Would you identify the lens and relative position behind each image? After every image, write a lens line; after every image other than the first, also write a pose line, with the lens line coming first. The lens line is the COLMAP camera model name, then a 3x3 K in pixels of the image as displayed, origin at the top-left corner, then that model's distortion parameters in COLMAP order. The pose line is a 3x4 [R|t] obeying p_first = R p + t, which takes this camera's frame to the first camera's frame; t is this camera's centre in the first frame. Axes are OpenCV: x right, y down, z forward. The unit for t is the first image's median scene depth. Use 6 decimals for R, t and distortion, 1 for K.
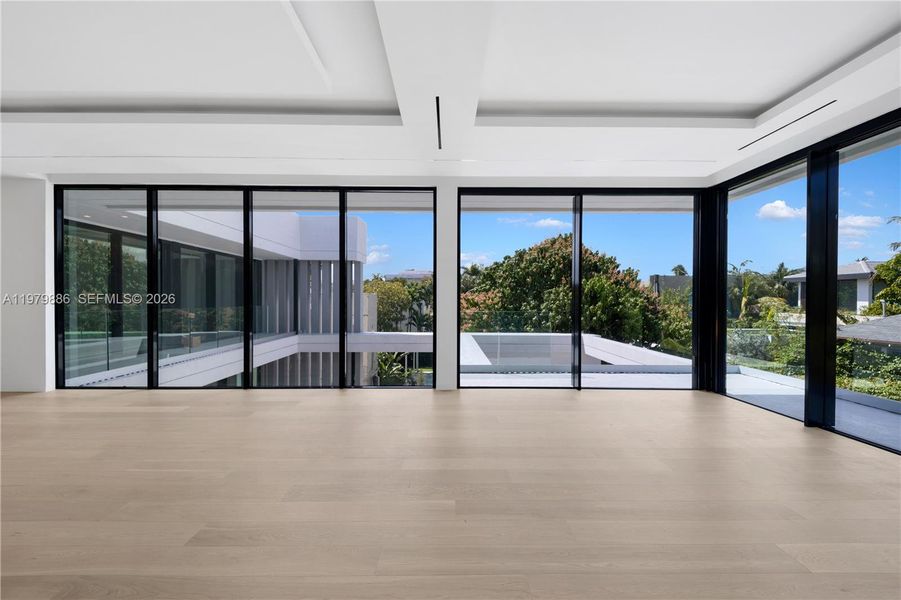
lens RADIAL K [[353.1, 0, 451.9], [0, 353.1, 301.9], [0, 0, 1]] dist [0.029821, -0.012853]
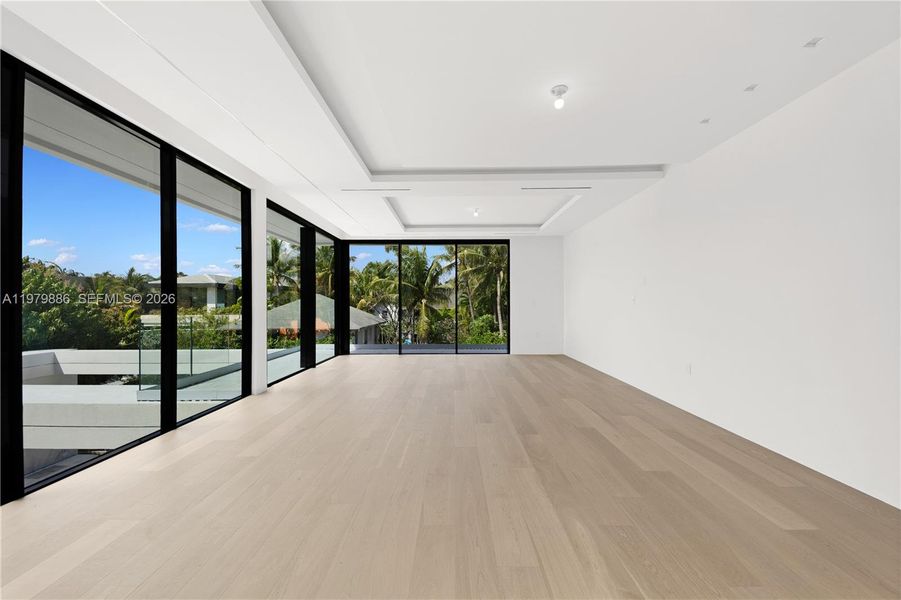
lens RADIAL K [[353.1, 0, 451.9], [0, 353.1, 301.9], [0, 0, 1]] dist [0.029821, -0.012853]
pose [[0.016781, 0.000709, 0.999859, -0.590062], [0.009302, 0.999956, -0.000865, -0.003106], [-0.999816, 0.009315, 0.016774, 0.252724]]
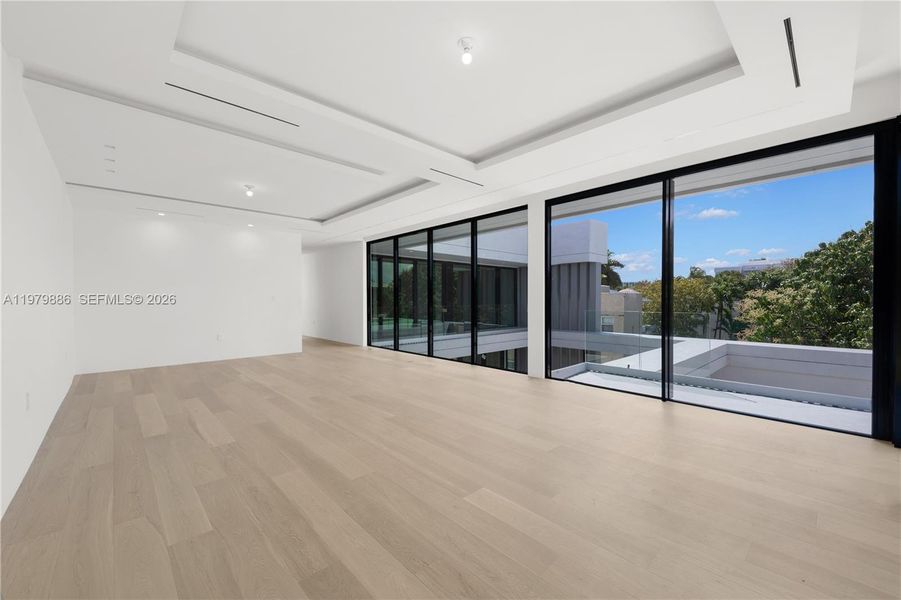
lens RADIAL K [[353.1, 0, 451.9], [0, 353.1, 301.9], [0, 0, 1]] dist [0.029821, -0.012853]
pose [[0.682677, 0.000033, -0.730720, 0.367913], [0.000518, 1.000000, 0.000529, 0.000488], [0.730720, -0.000739, 0.682677, 0.005438]]
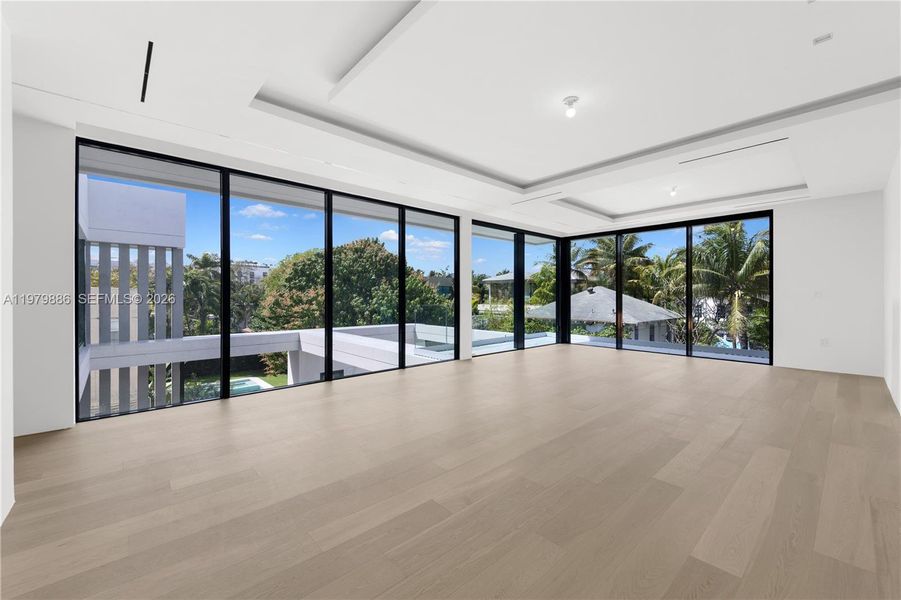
lens RADIAL K [[357.3, 0, 446.7], [0, 357.3, 295.5], [0, 0, 1]] dist [0.018759, -0.012832]
pose [[0.744446, -0.002965, 0.667676, -0.592995], [0.007788, 0.999961, -0.004243, -0.001821], [-0.667637, 0.008359, 0.744440, -0.011897]]
